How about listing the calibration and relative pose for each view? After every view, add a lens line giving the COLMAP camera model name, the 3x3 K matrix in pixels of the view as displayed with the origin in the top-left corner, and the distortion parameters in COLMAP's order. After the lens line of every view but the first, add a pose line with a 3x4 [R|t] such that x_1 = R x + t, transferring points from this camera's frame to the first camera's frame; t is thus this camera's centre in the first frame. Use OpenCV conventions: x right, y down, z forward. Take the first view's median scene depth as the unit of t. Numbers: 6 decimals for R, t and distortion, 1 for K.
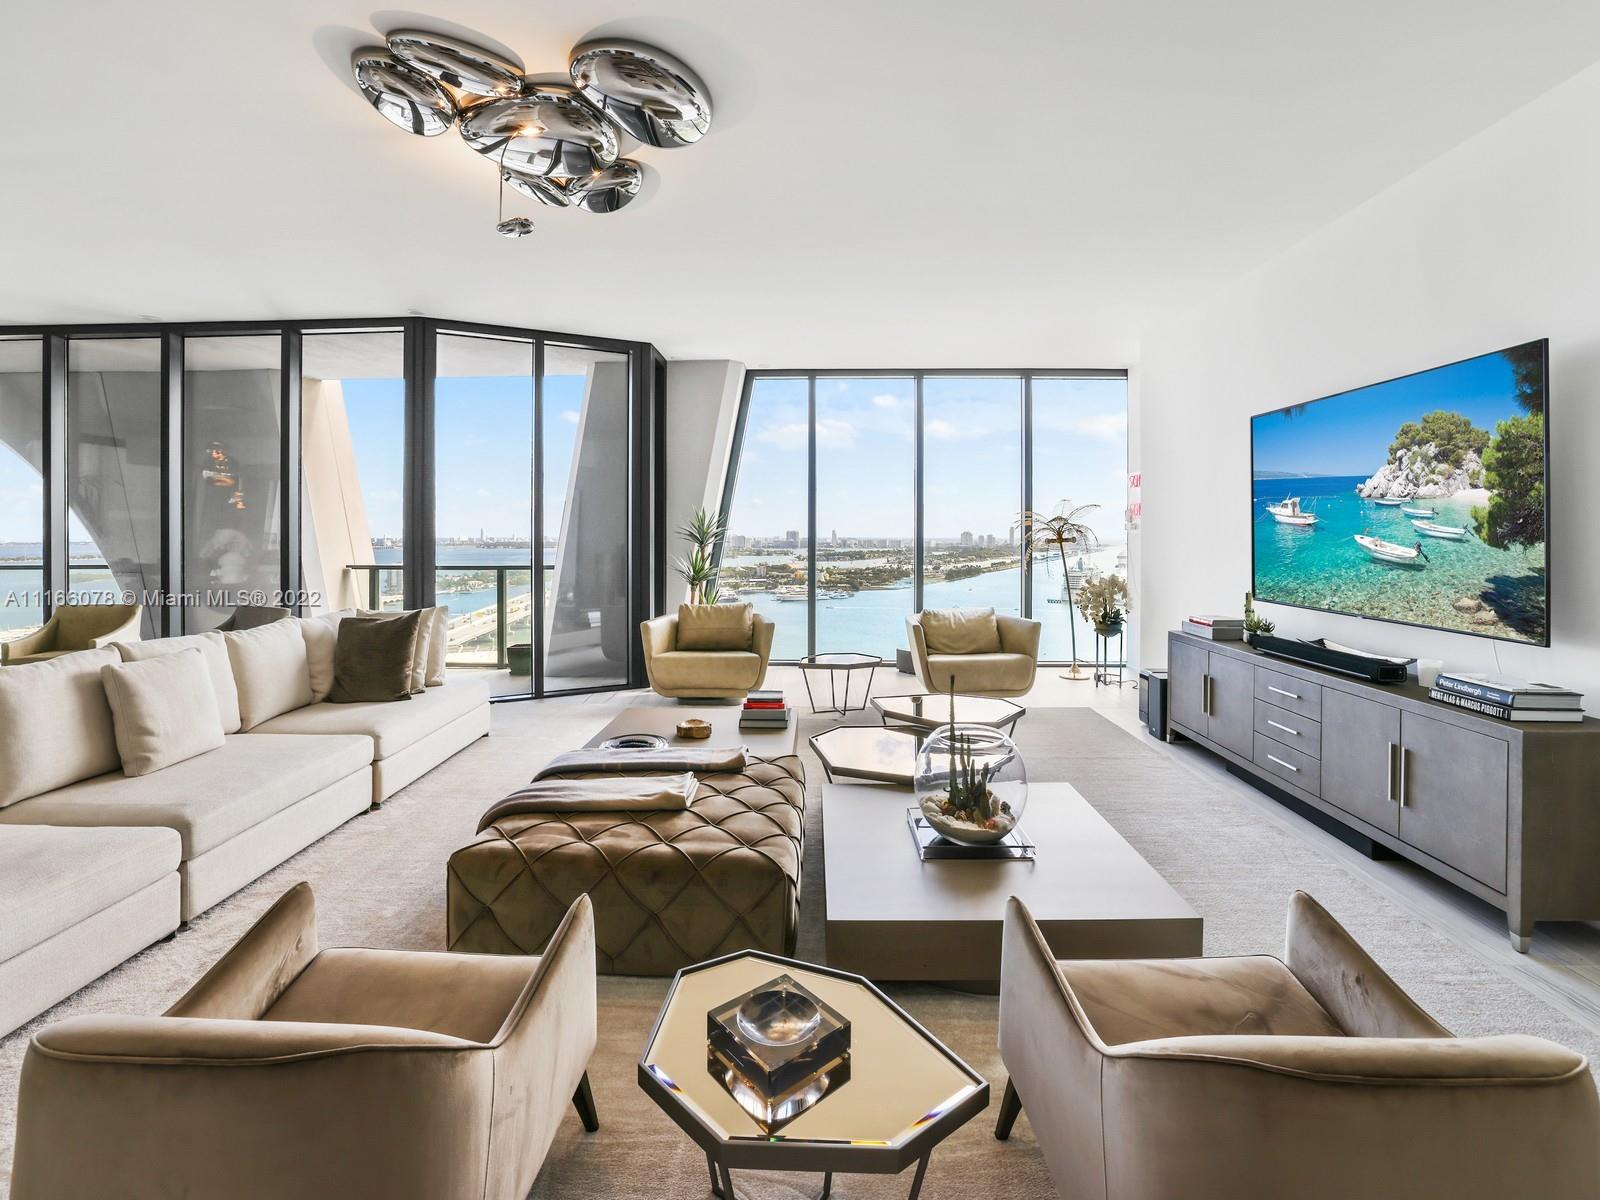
lens RADIAL K [[709.1, 0, 782.0], [0, 709.1, 541.4], [0, 0, 1]] dist [-0.020627, 0.000364]
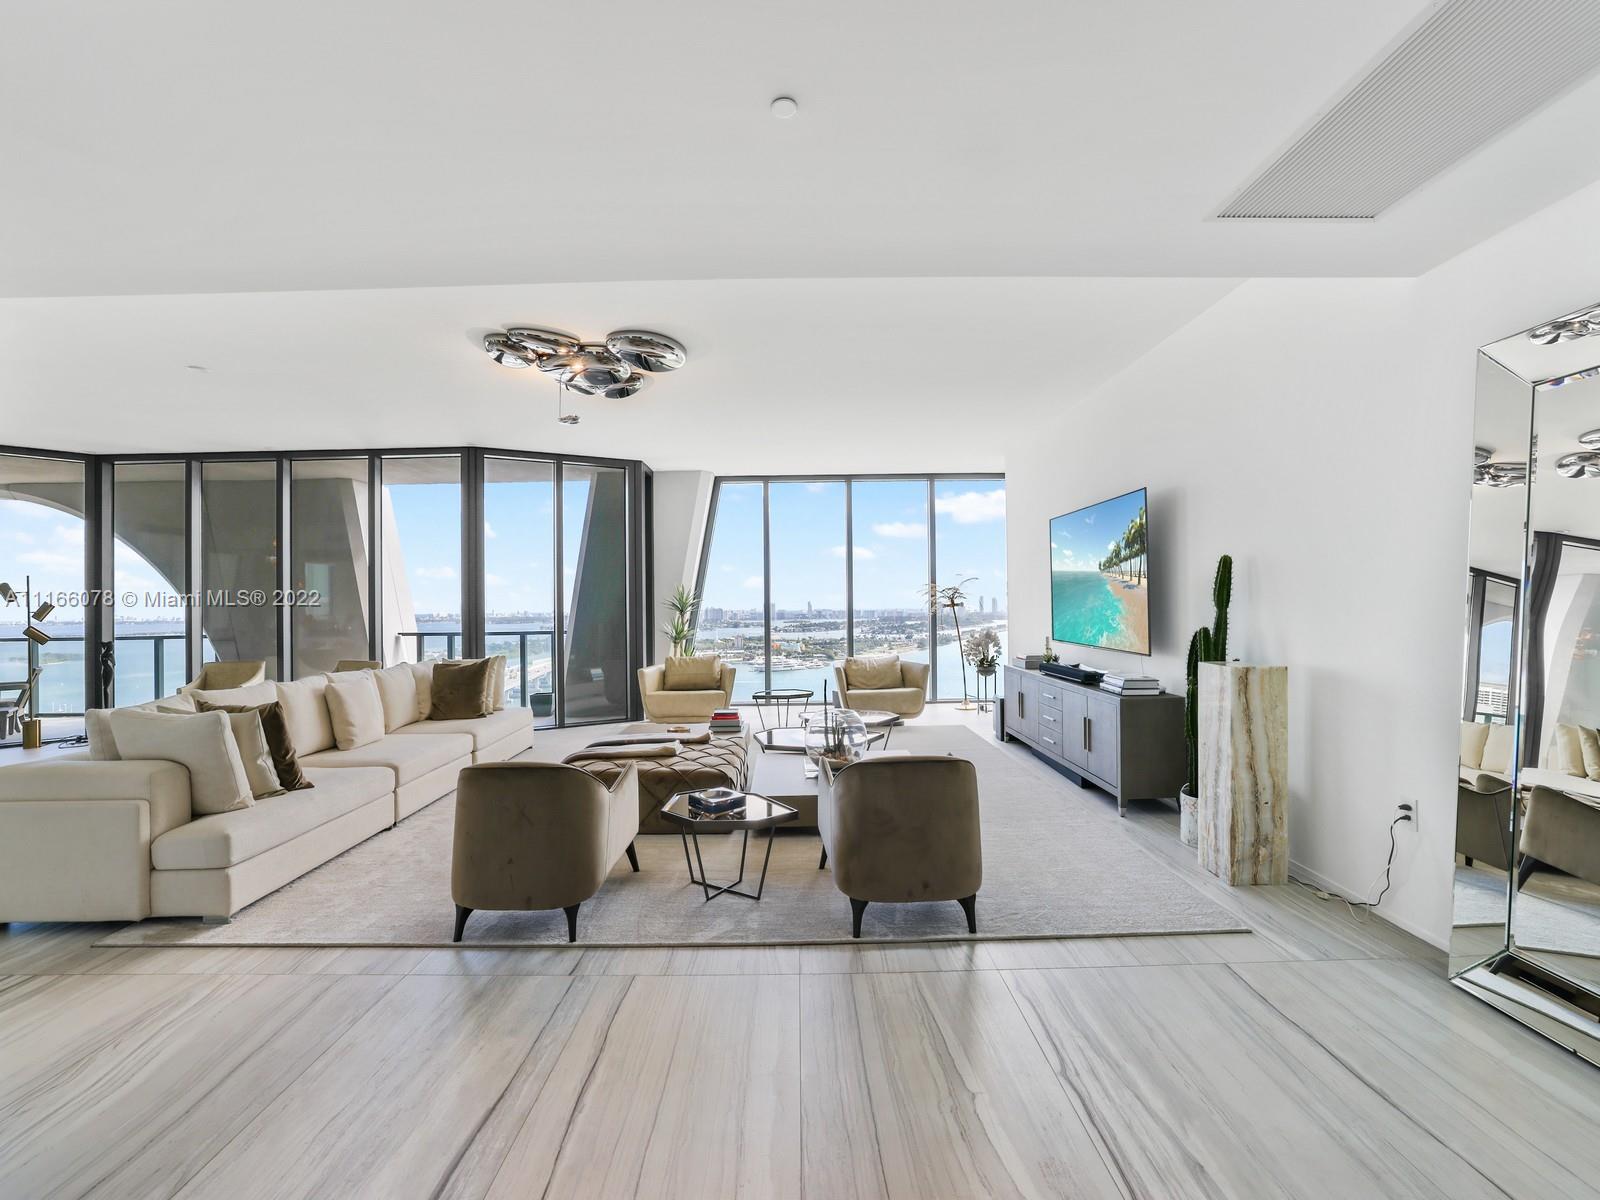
lens RADIAL K [[700.1, 0, 784.0], [0, 700.1, 603.0], [0, 0, 1]] dist [0.002386, 0.000630]
pose [[0.999278, -0.013837, 0.035377, 0.035565], [0.014360, 0.999791, -0.014562, 0.010592], [-0.035168, 0.015060, 0.999268, -0.355832]]
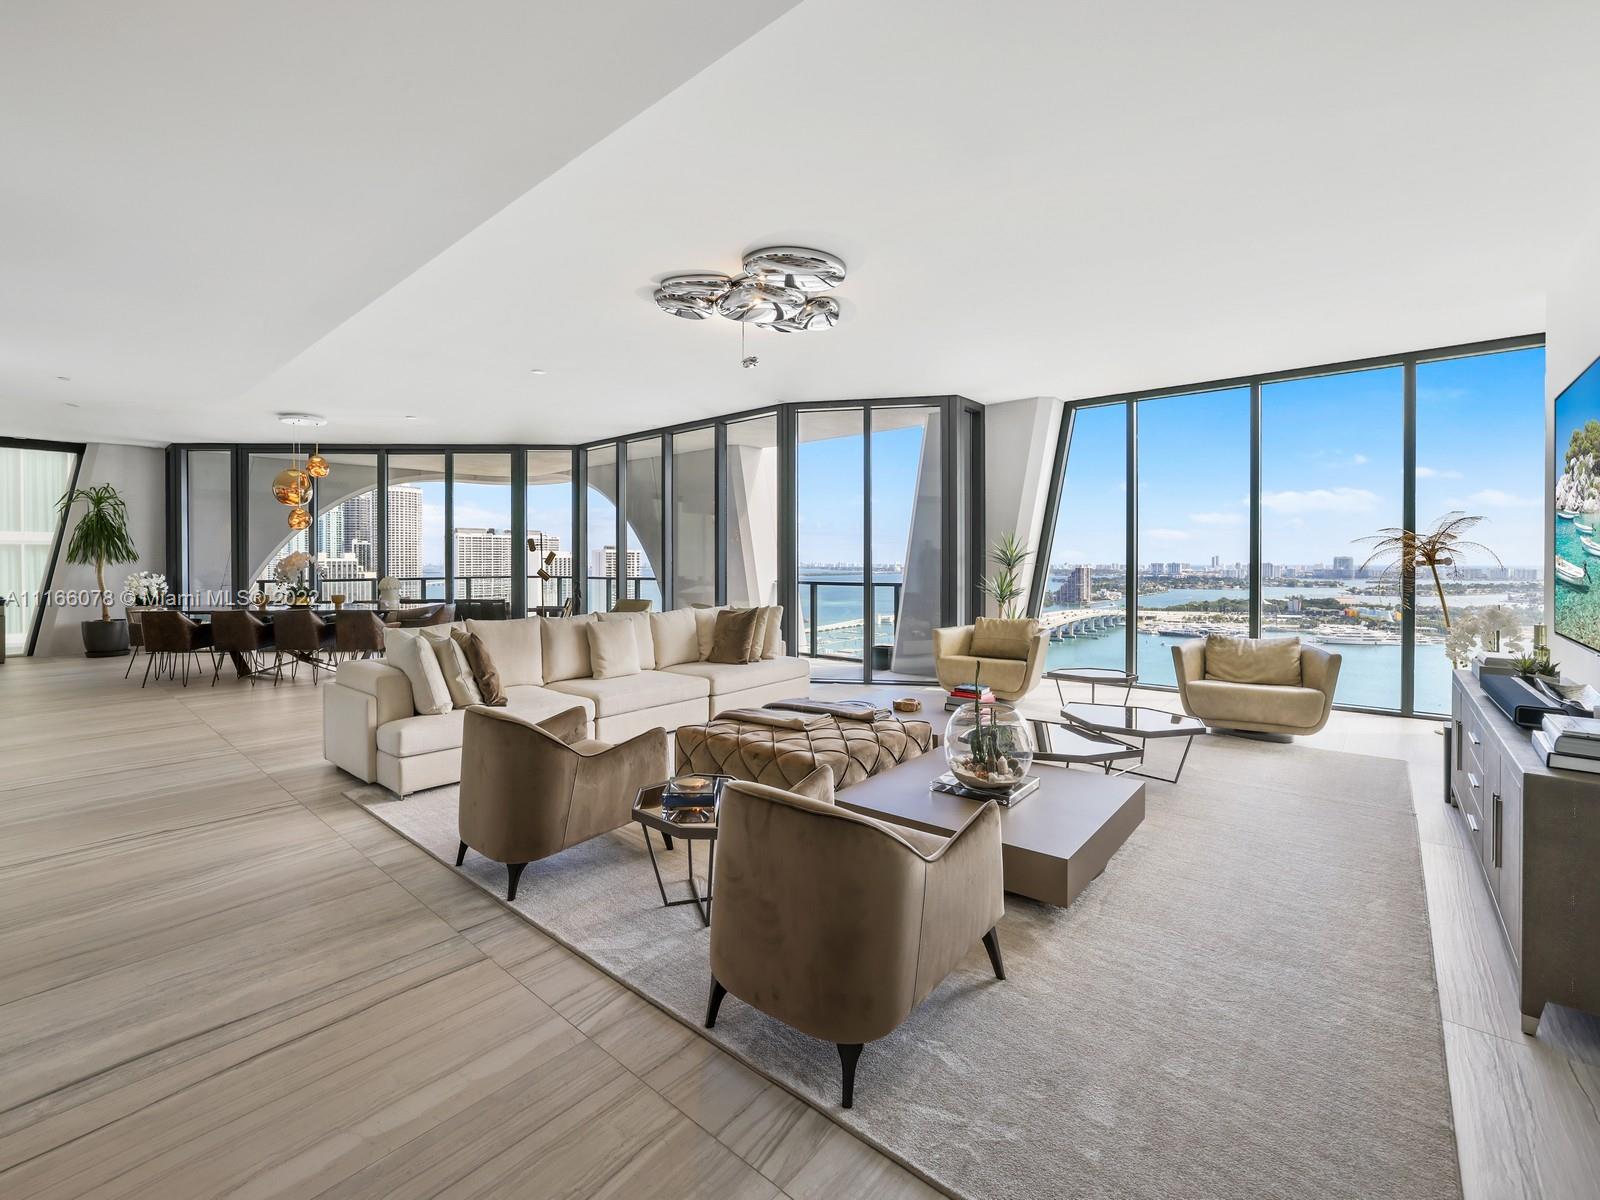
lens RADIAL K [[706.8, 0, 794.3], [0, 706.8, 584.6], [0, 0, 1]] dist [-0.024768, 0.009622]
pose [[0.790581, 0.018645, -0.612073, 0.354969], [-0.004794, 0.999694, 0.024261, 0.009353], [0.612338, -0.016246, 0.790429, -0.107893]]
